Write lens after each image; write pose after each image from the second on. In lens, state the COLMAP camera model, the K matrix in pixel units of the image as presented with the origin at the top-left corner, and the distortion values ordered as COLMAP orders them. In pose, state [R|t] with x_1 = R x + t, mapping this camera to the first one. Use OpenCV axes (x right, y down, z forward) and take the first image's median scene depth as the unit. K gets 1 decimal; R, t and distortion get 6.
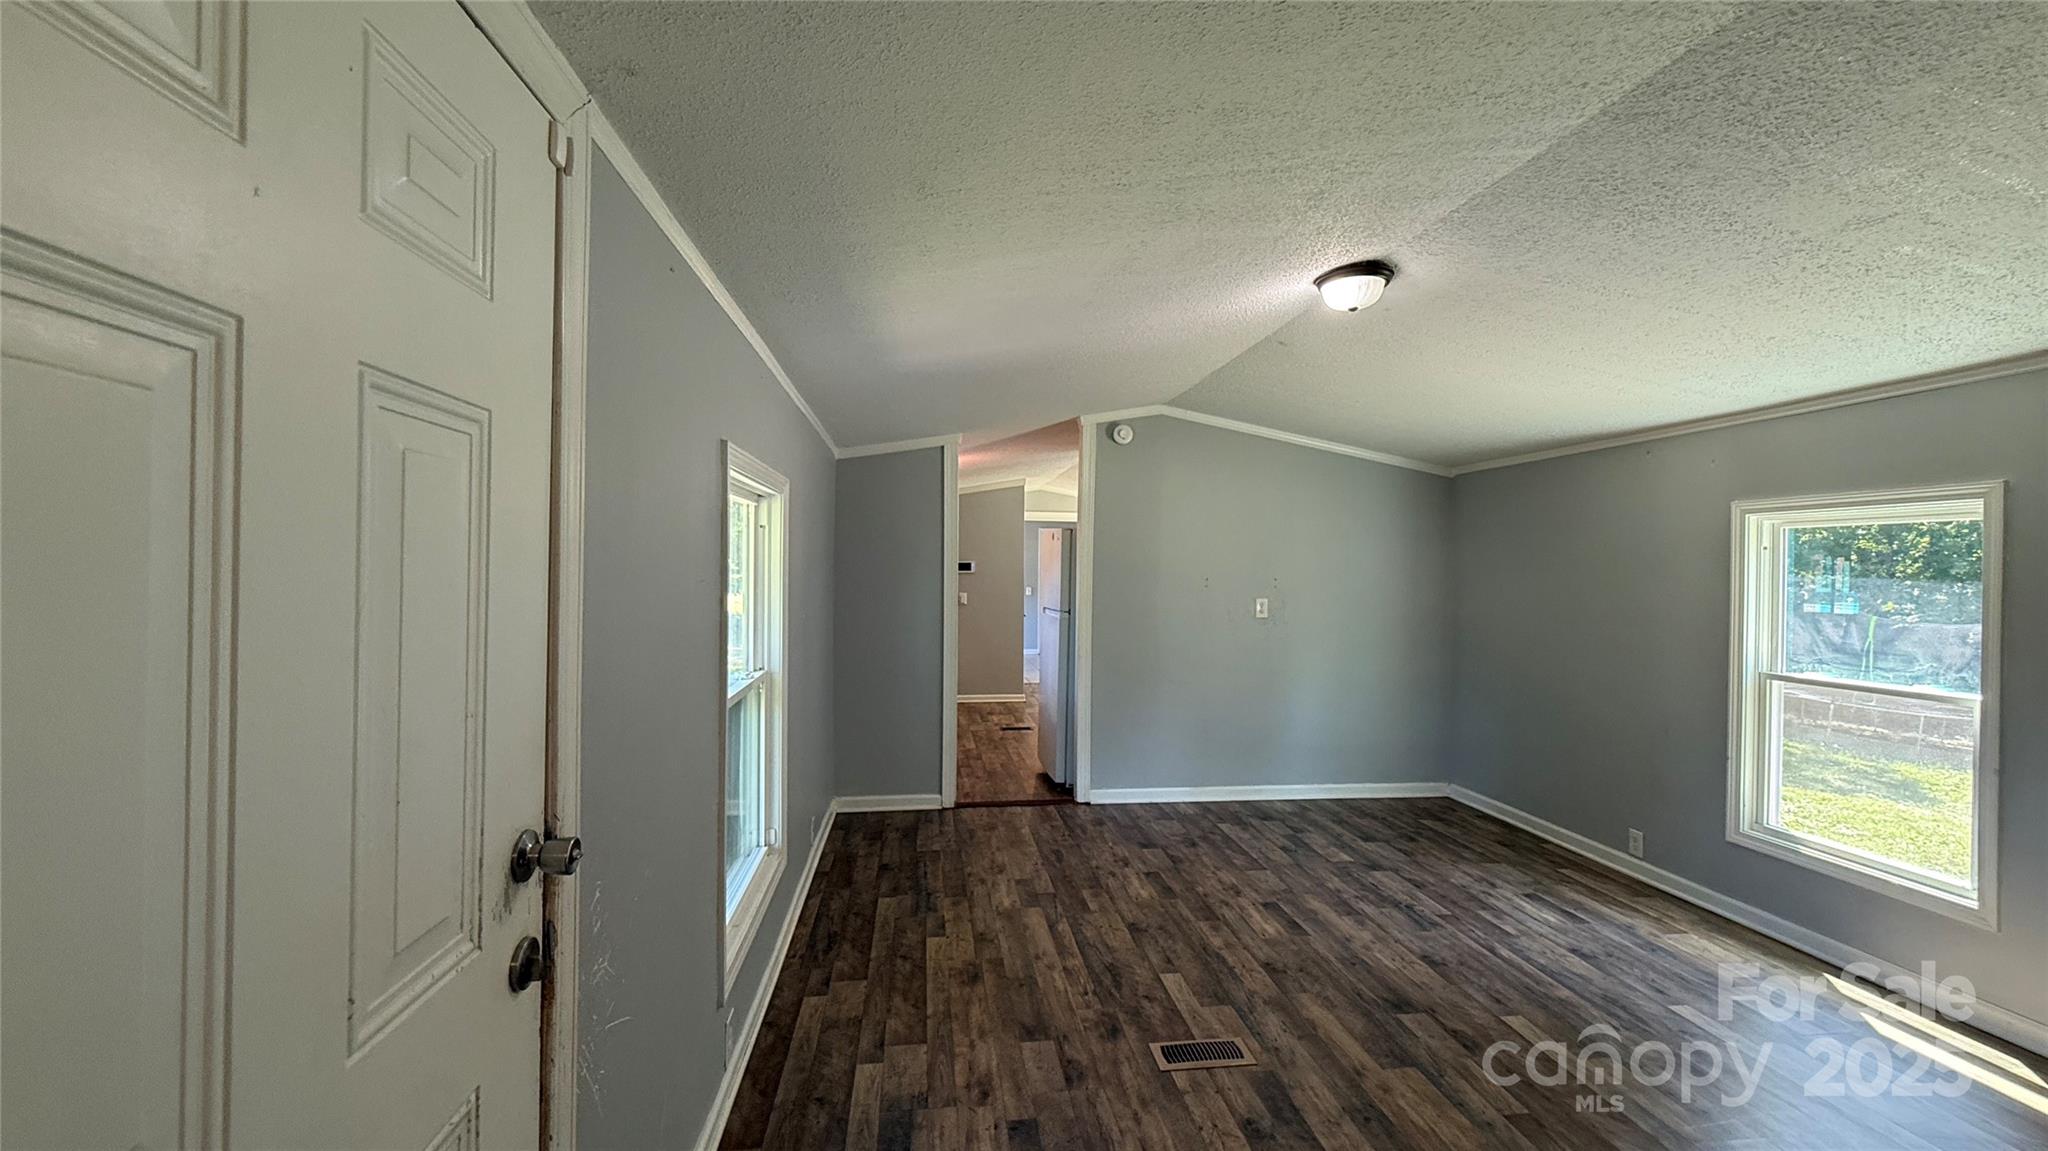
lens RADIAL K [[815.1, 0, 1028.9], [0, 815.1, 574.3], [0, 0, 1]] dist [-0.001350, 0.000101]
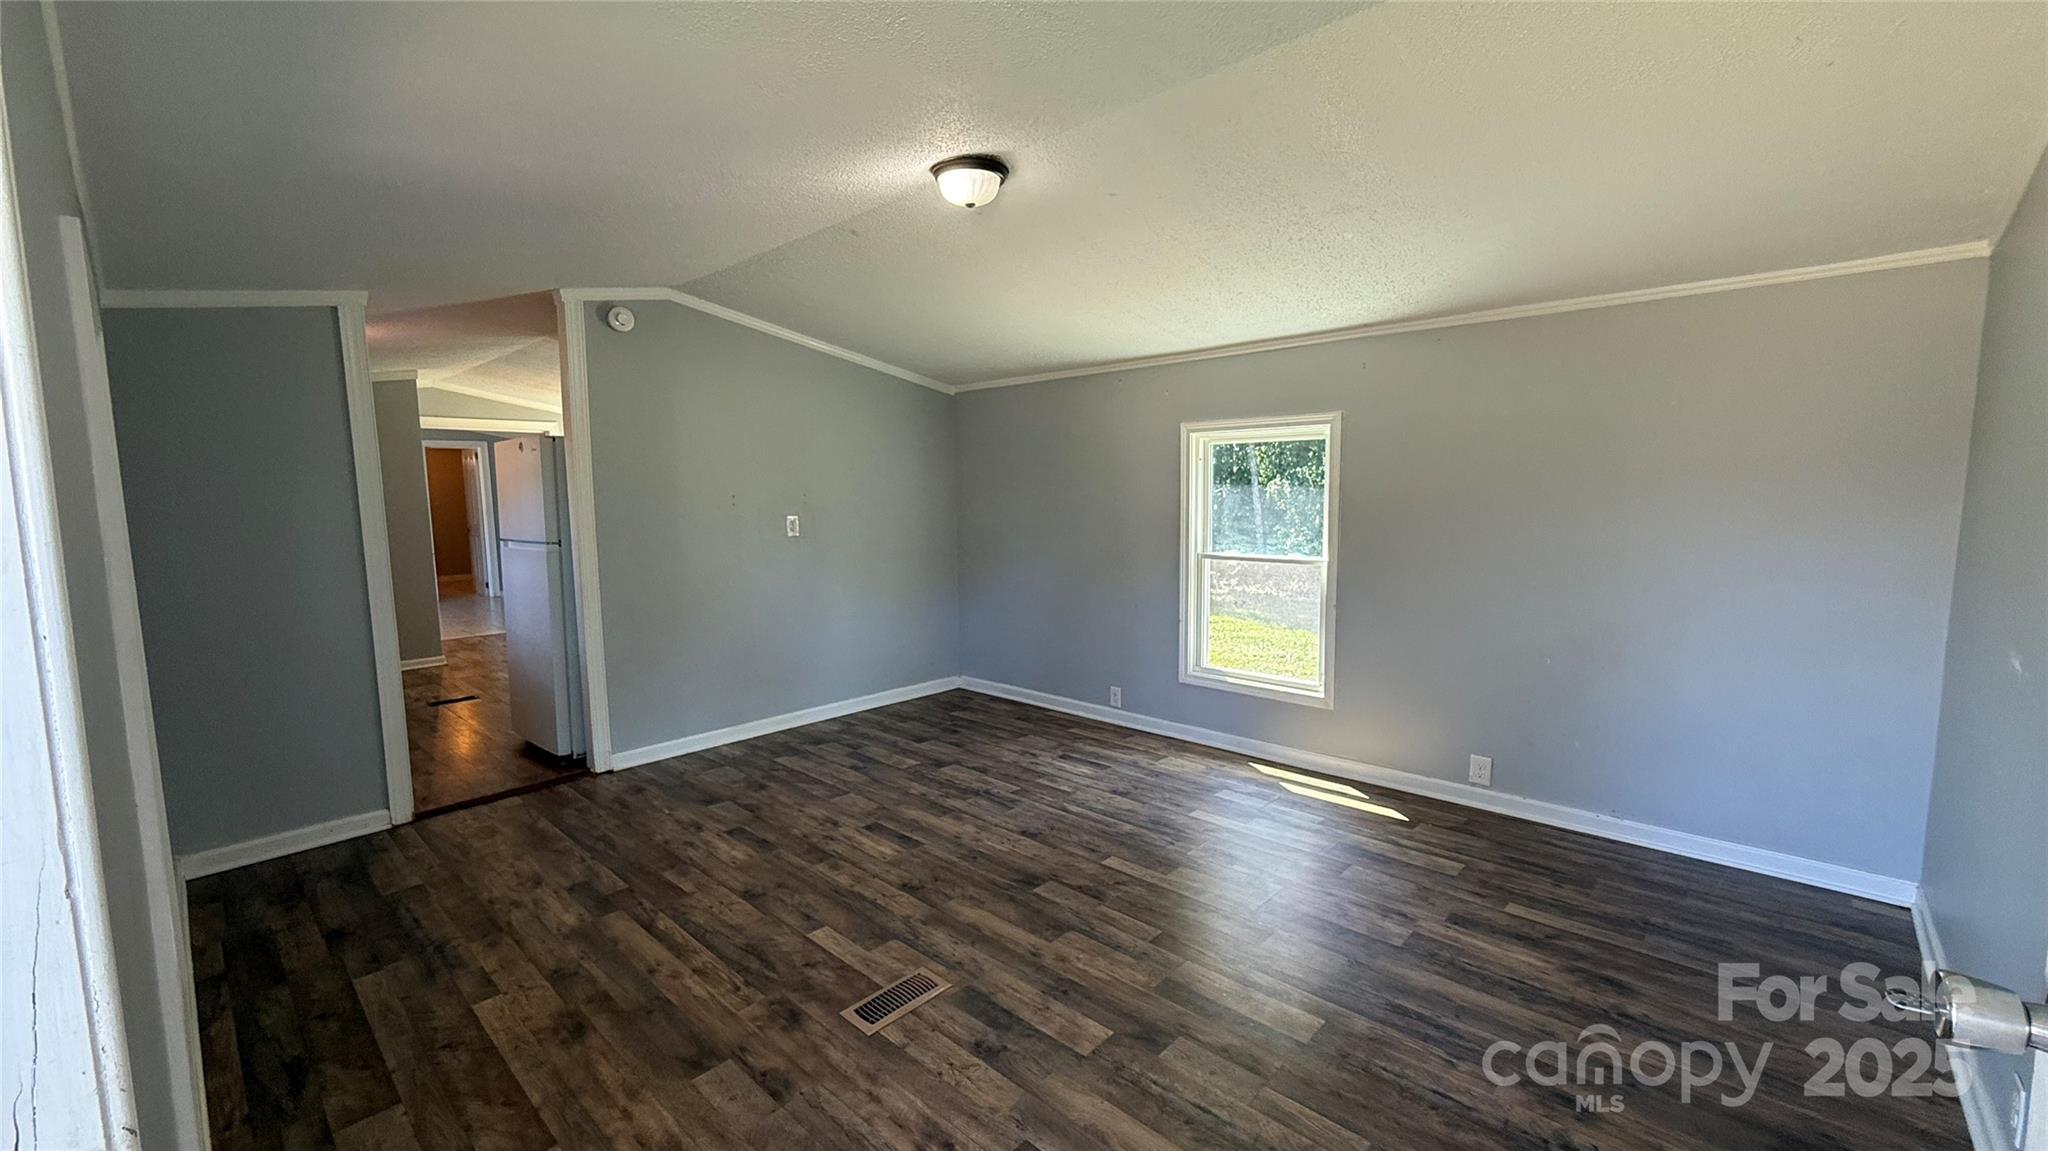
lens RADIAL K [[815.1, 0, 1028.9], [0, 815.1, 574.3], [0, 0, 1]] dist [-0.001350, 0.000101]
pose [[0.769915, -0.087438, 0.632127, -0.157357], [0.024875, 0.993928, 0.107186, 0.004660], [-0.637661, -0.066800, 0.767415, 0.154911]]
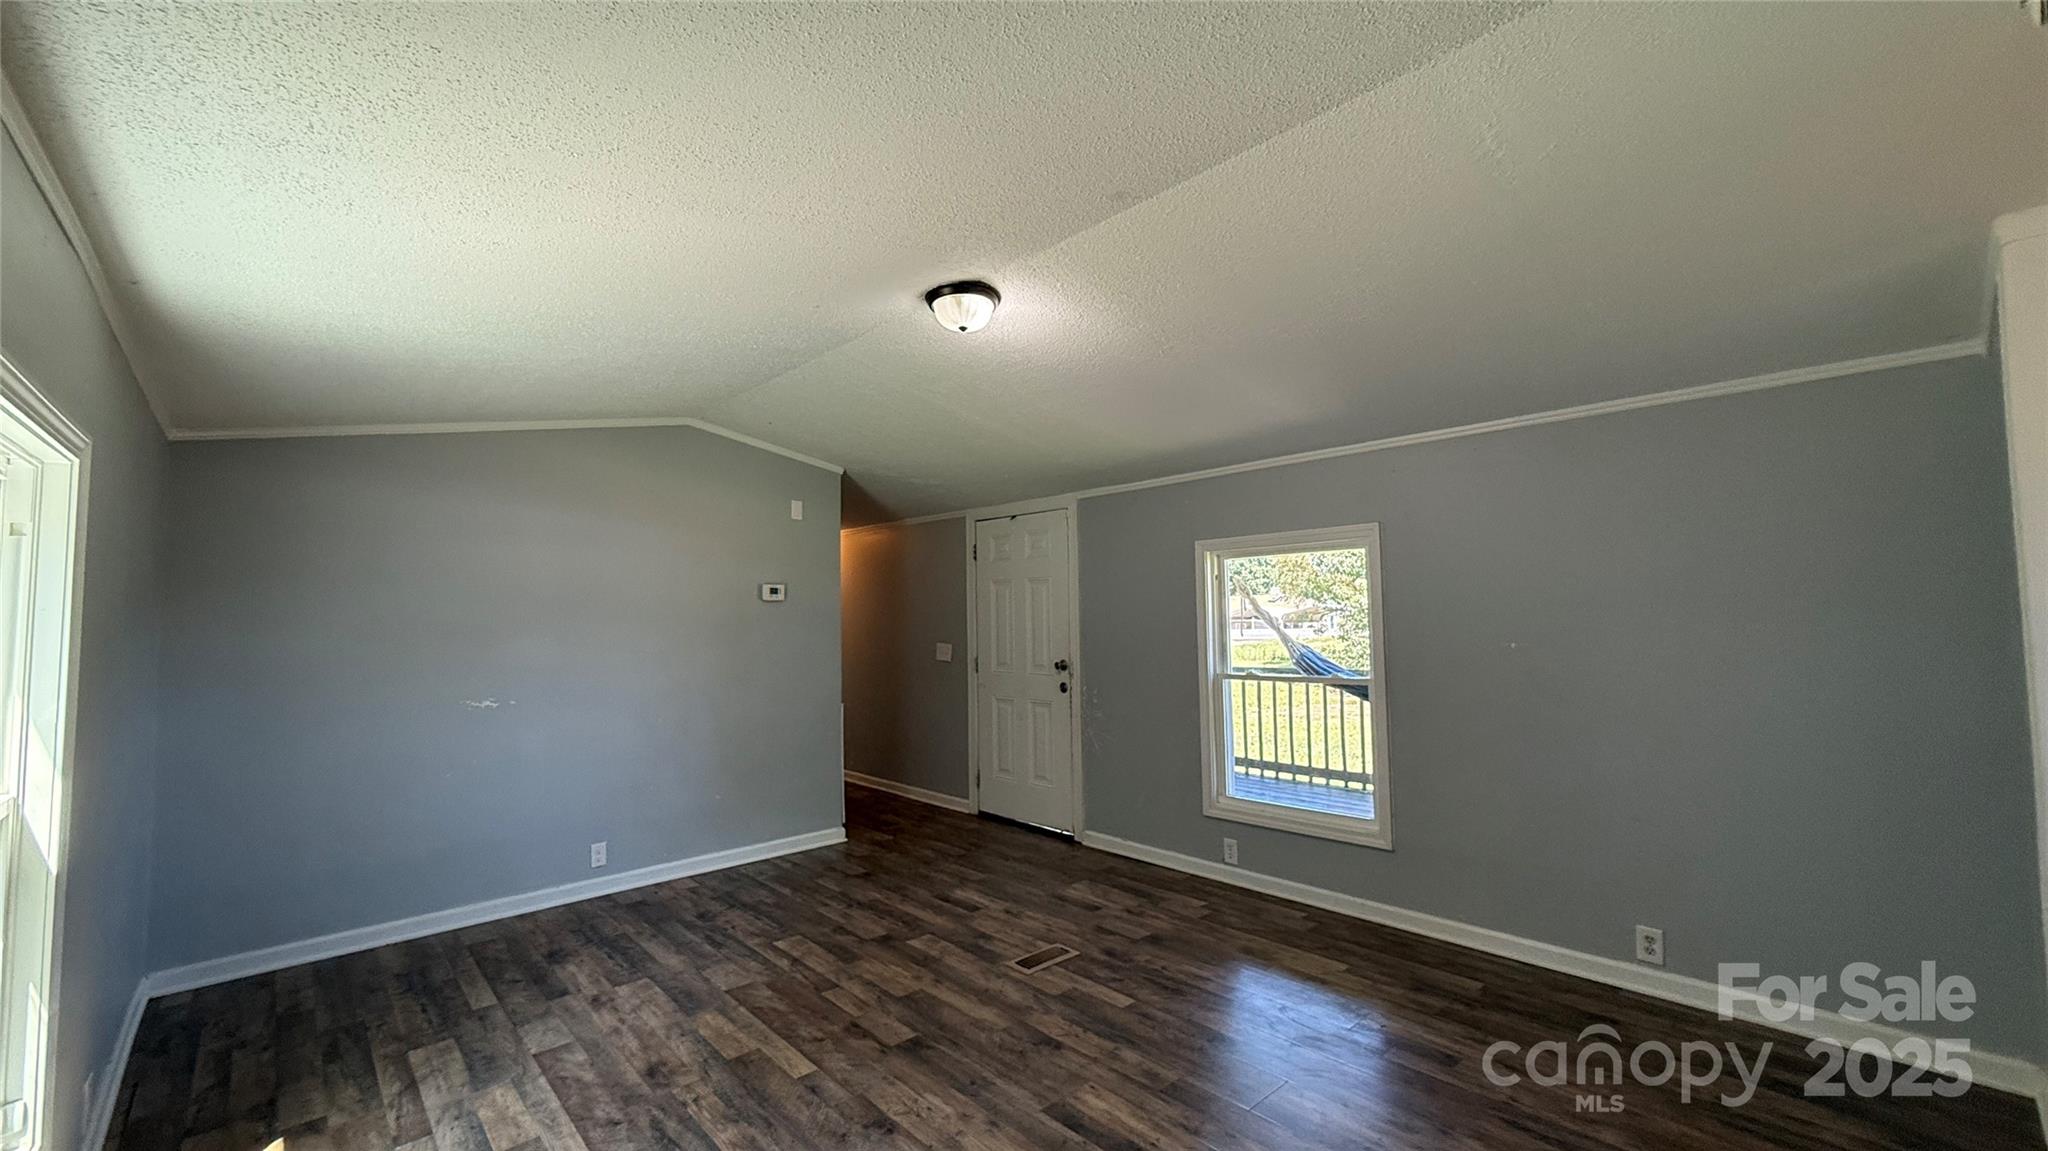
lens RADIAL K [[815.1, 0, 1028.9], [0, 815.1, 574.3], [0, 0, 1]] dist [-0.001350, 0.000101]
pose [[-0.815186, -0.033111, -0.578253, 0.732339], [0.000517, 0.998323, -0.057893, 0.025297], [0.579200, -0.047493, -0.813801, 1.502066]]
